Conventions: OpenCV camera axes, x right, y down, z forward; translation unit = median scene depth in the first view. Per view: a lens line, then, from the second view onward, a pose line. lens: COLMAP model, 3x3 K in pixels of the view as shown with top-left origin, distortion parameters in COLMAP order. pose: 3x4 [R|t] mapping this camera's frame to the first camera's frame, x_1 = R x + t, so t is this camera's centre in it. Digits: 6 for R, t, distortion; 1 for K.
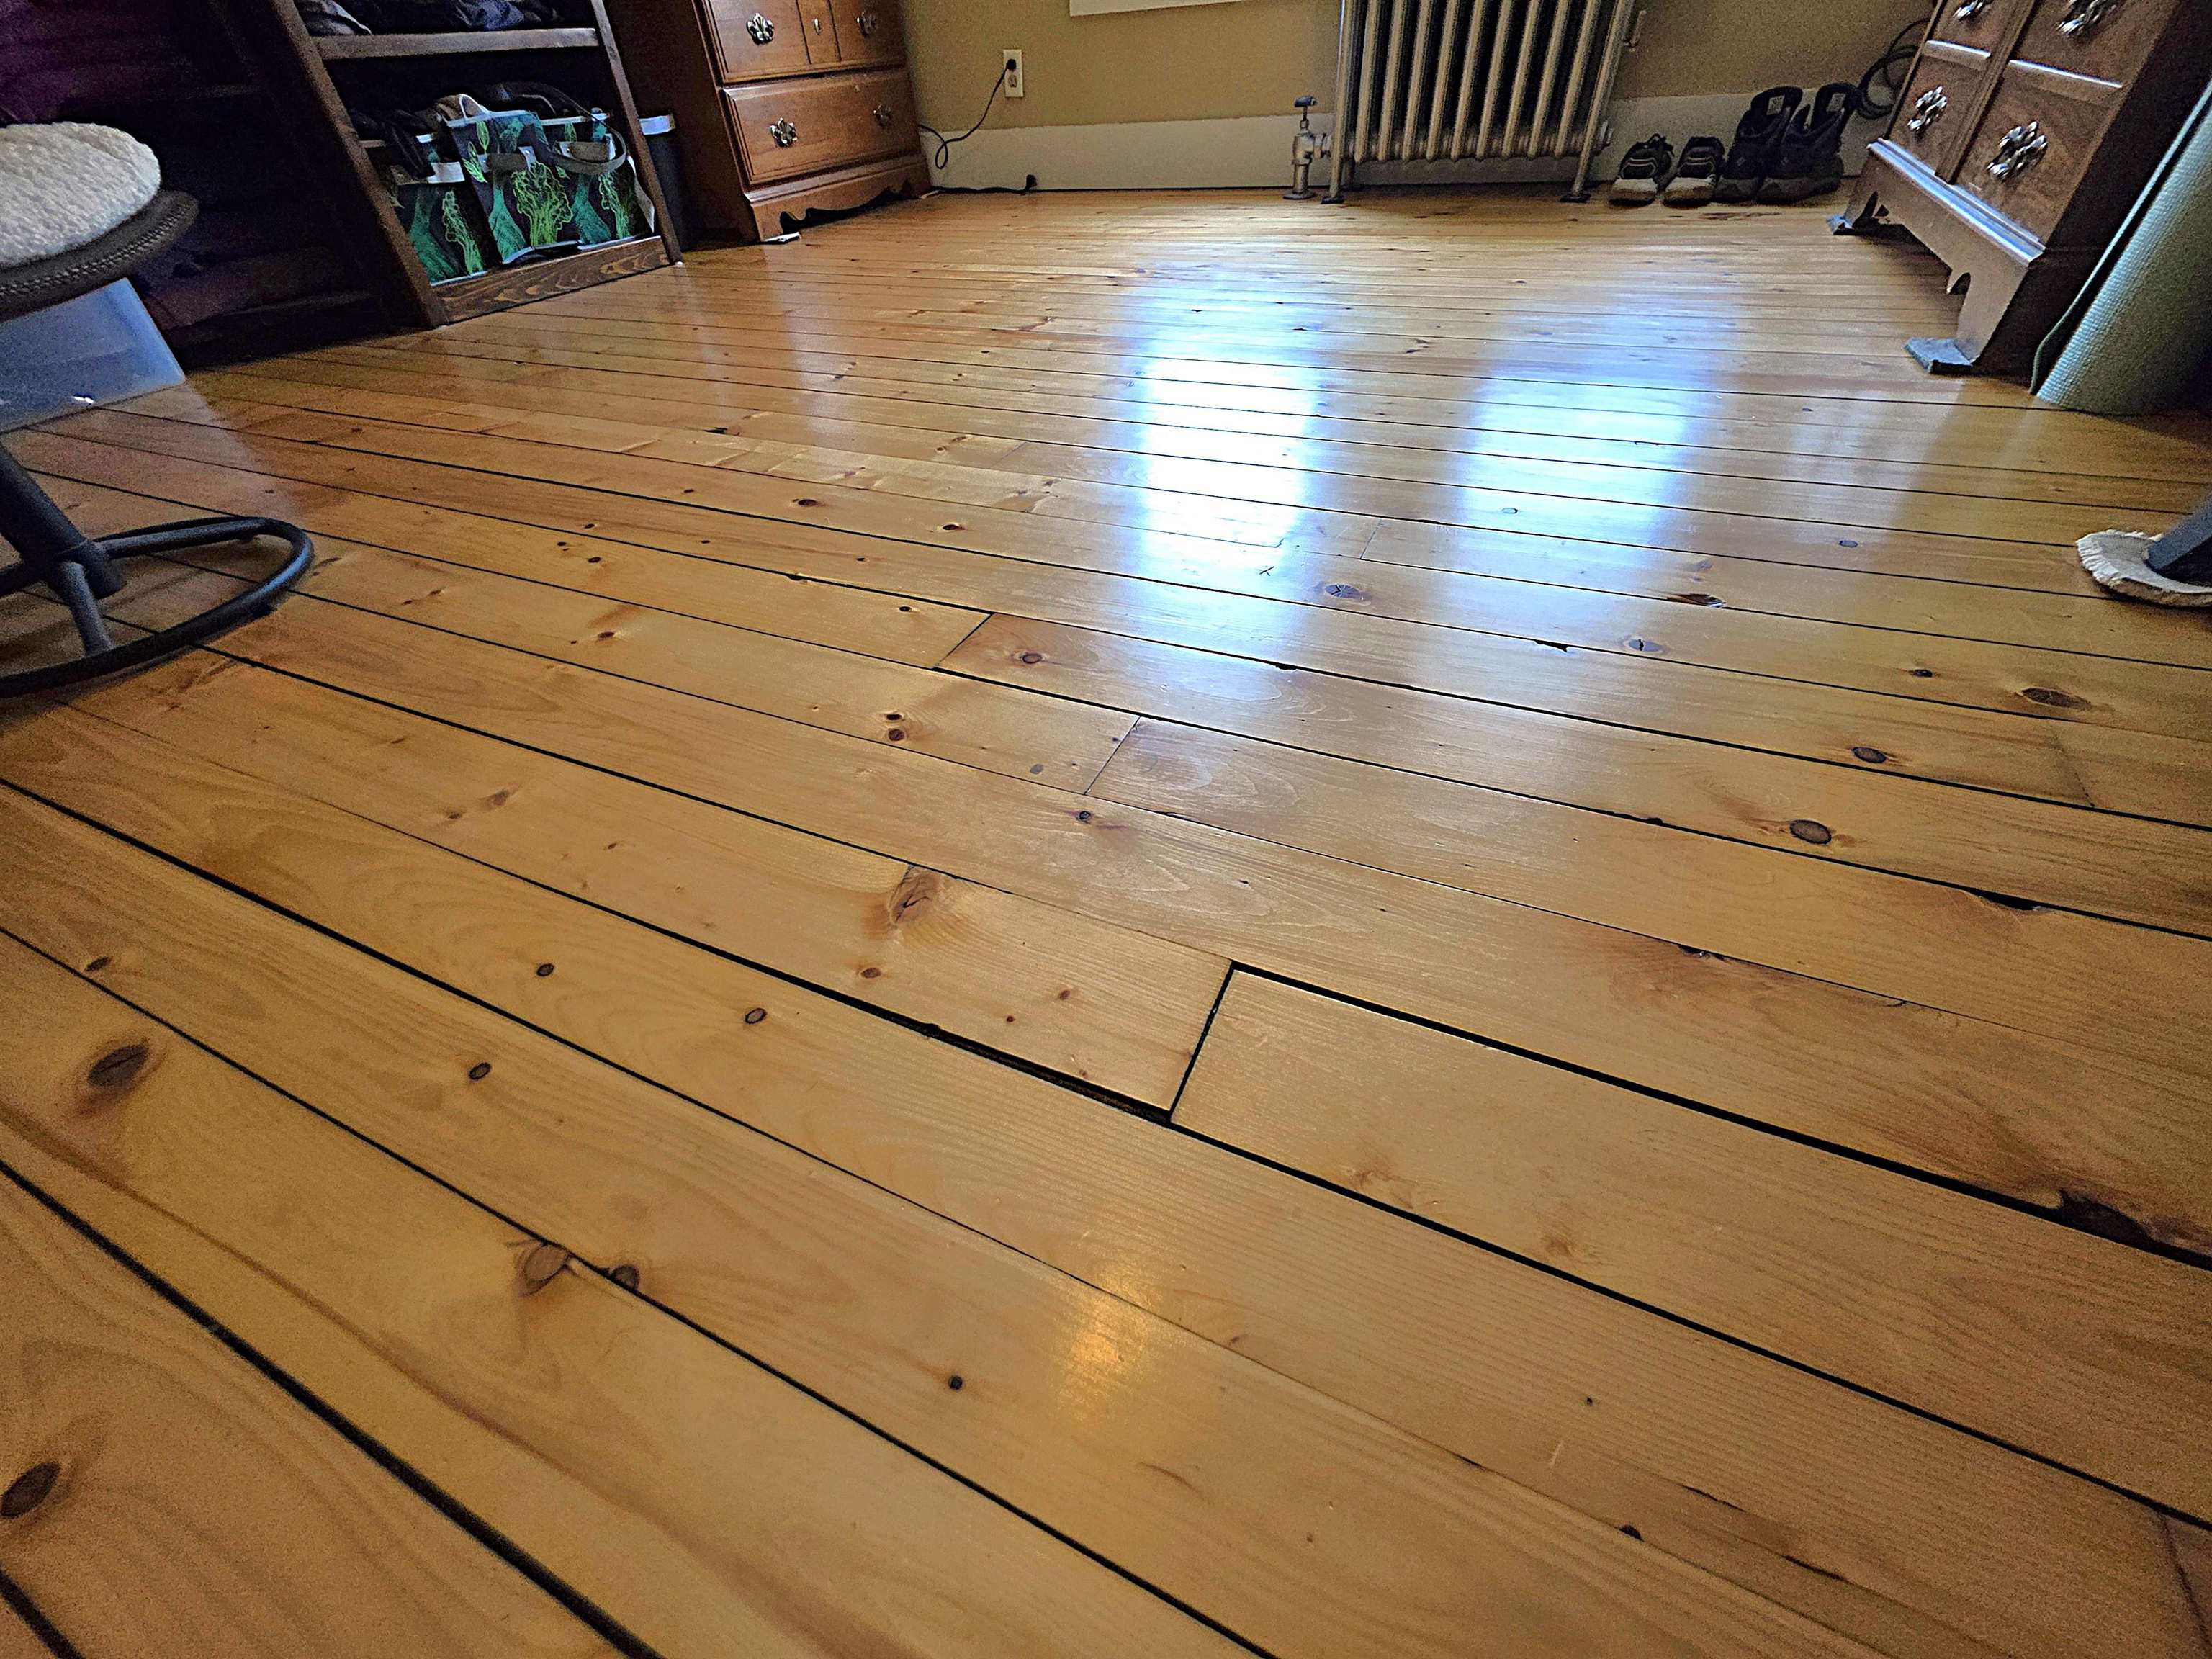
lens RADIAL K [[891.9, 0, 1106.4], [0, 891.9, 829.4], [0, 0, 1]] dist [0.003161, -0.001450]
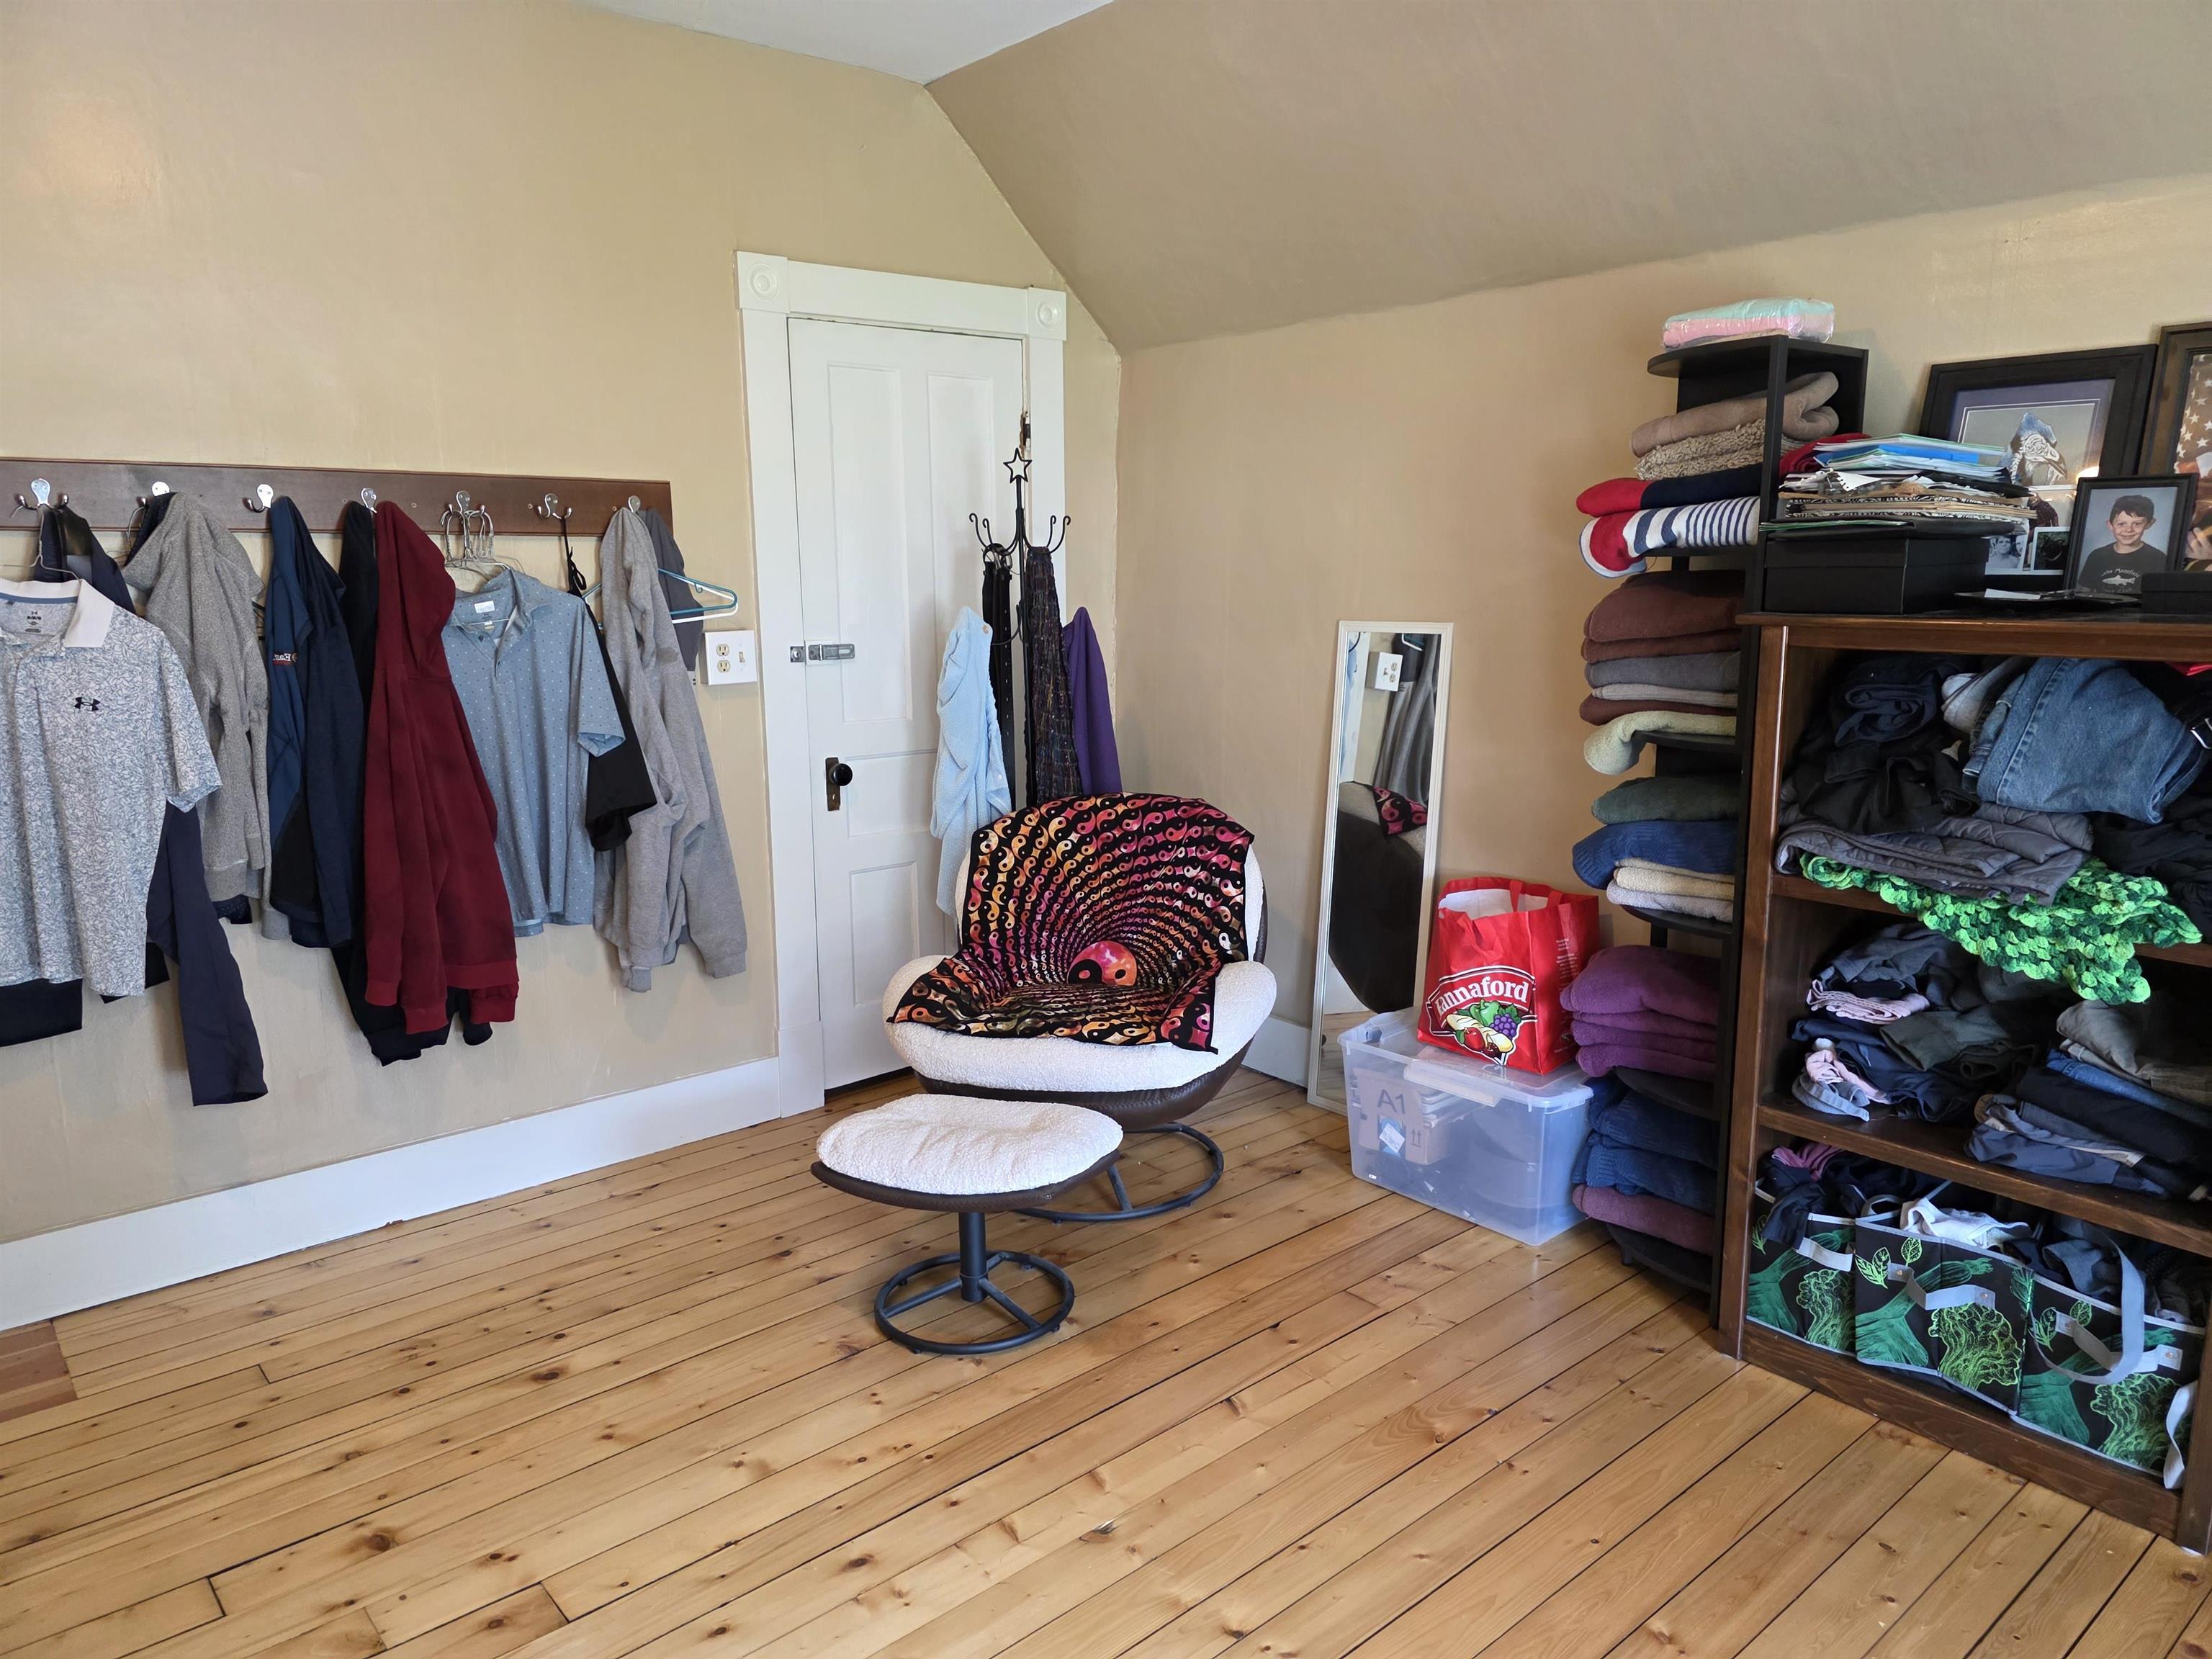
lens RADIAL K [[1479.3, 0, 1109.0], [0, 1479.3, 840.6], [0, 0, 1]] dist [0.124359, -0.144053]
pose [[-0.419166, 0.231726, -0.877840, 0.580426], [-0.579085, 0.676439, 0.455073, -1.162424], [0.699257, 0.699095, -0.149351, 0.478821]]
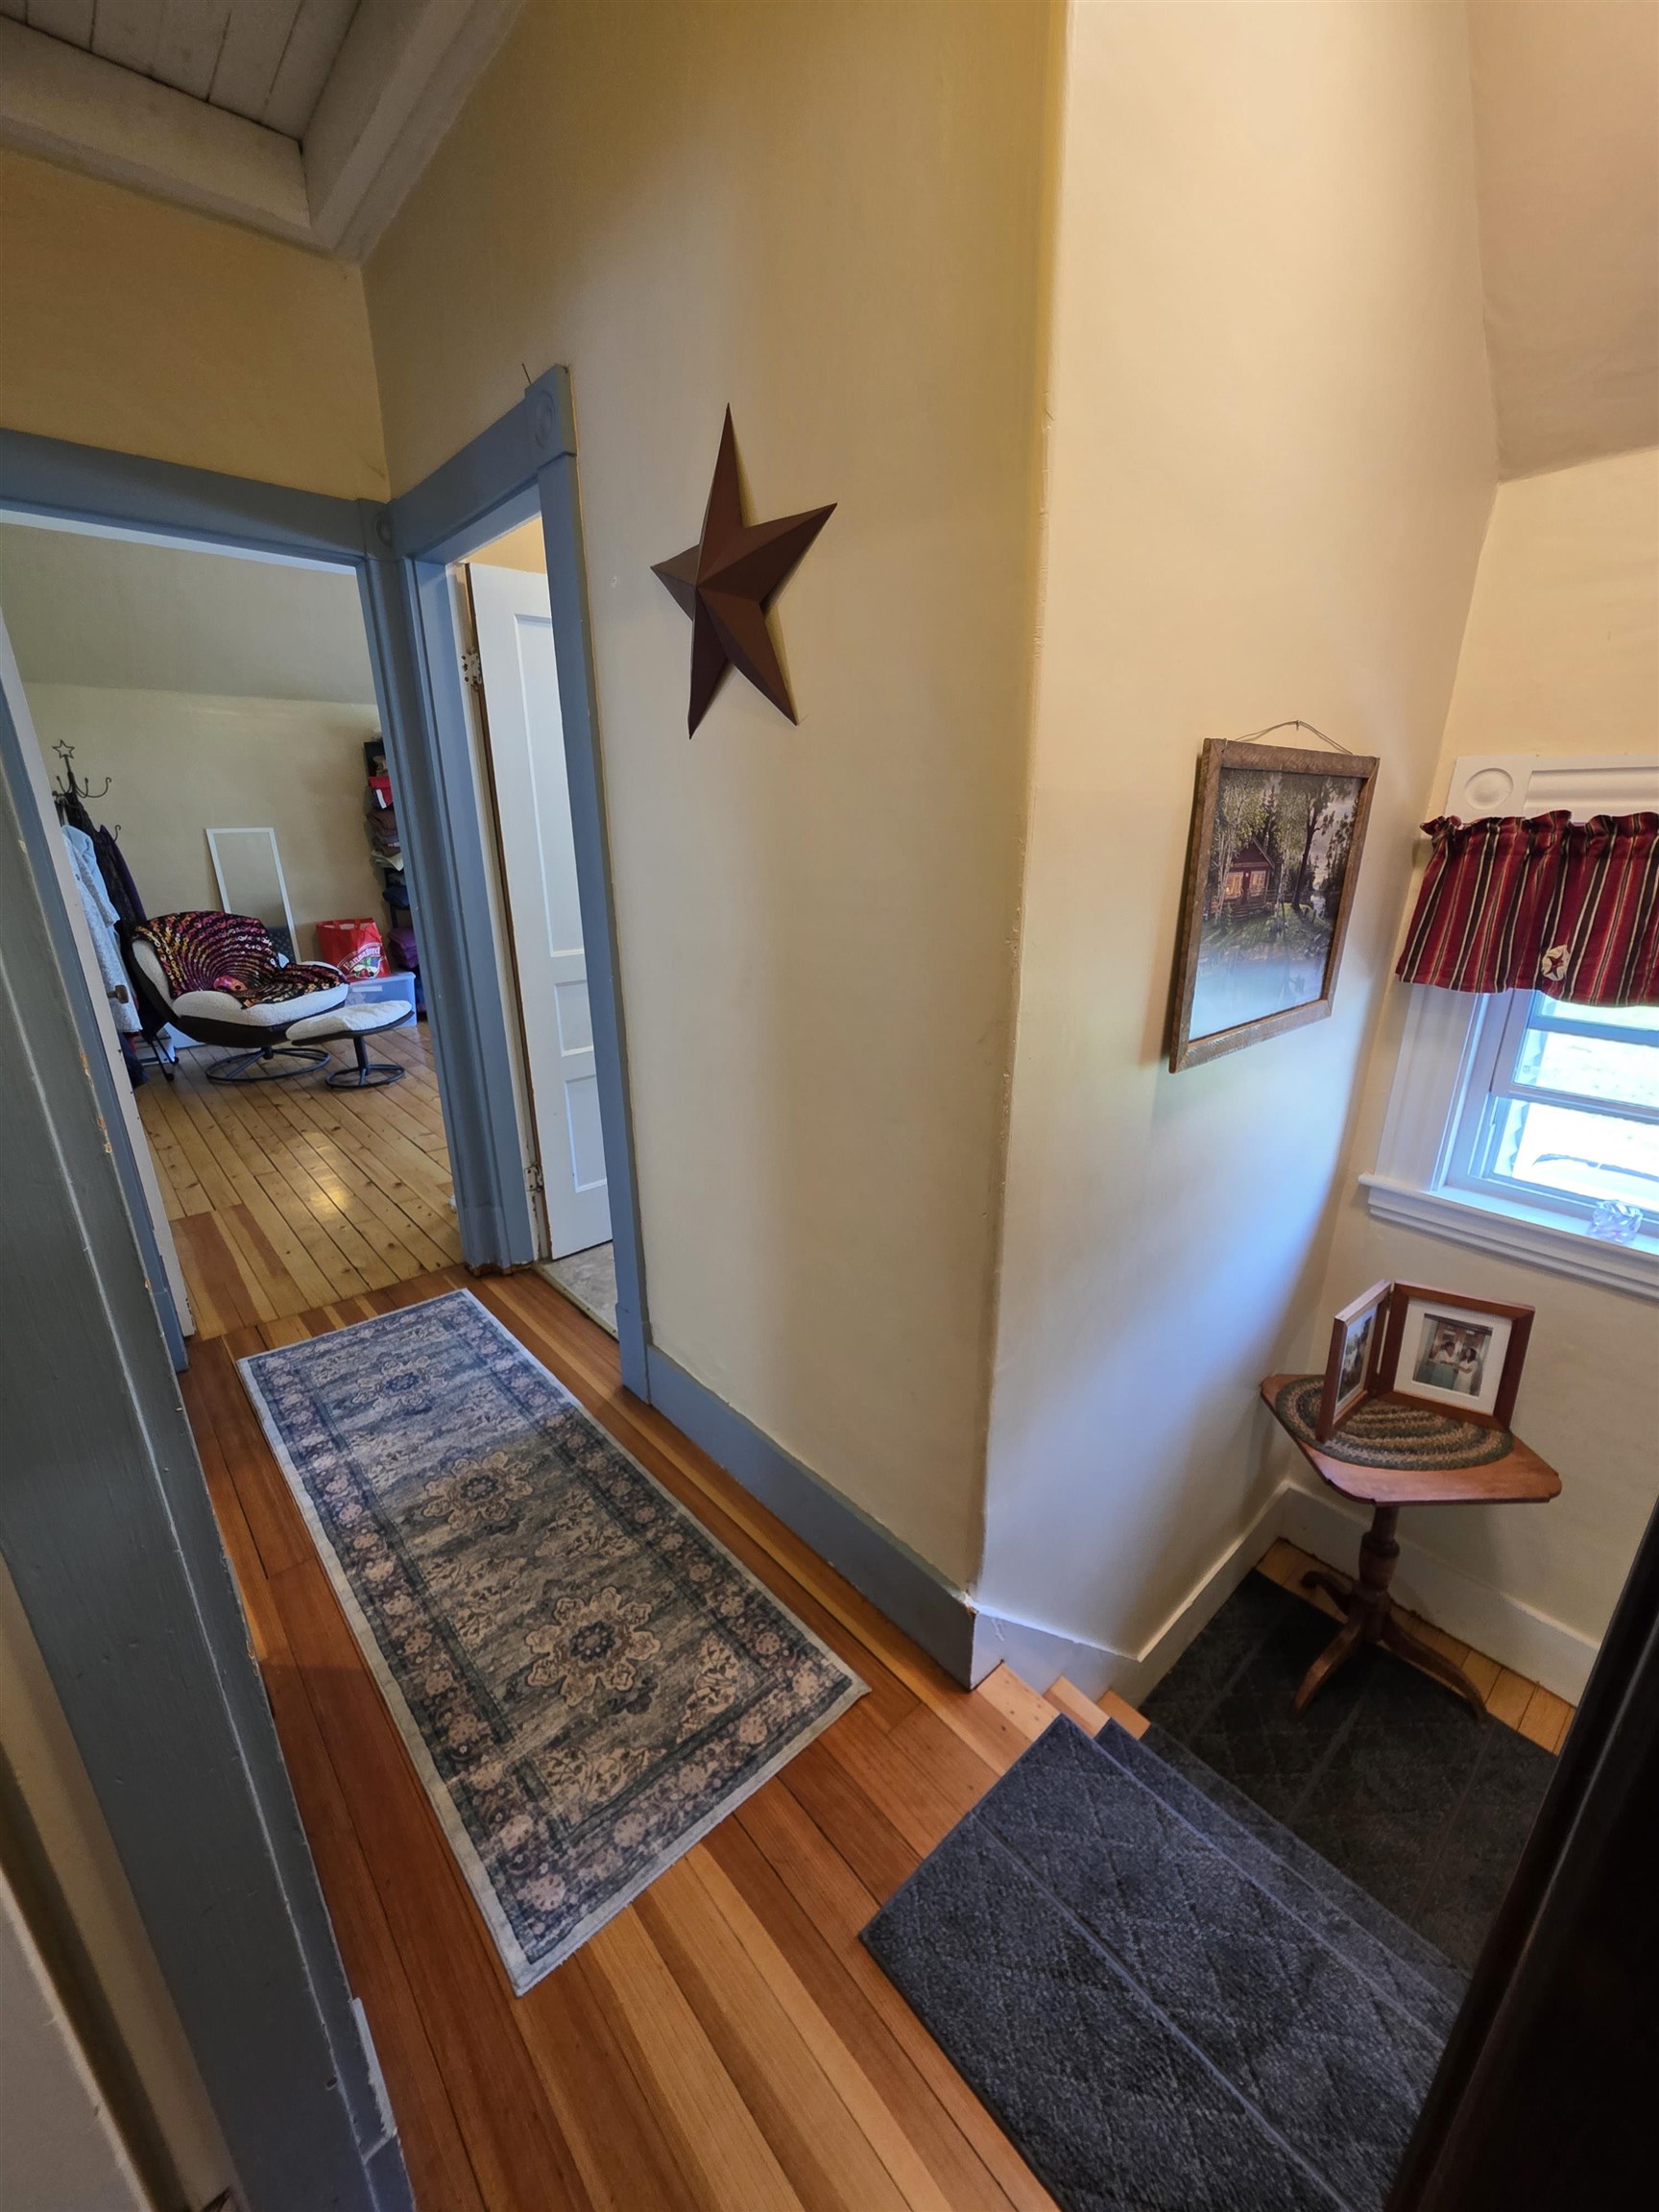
lens RADIAL K [[892.4, 0, 826.5], [0, 892.4, 1100.7], [0, 0, 1]] dist [0.002154, -0.000297]
pose [[0.912763, 0.185870, -0.363754, 1.489884], [-0.310613, 0.894144, -0.322530, 0.328855], [0.265300, 0.407380, 0.873875, -1.271897]]
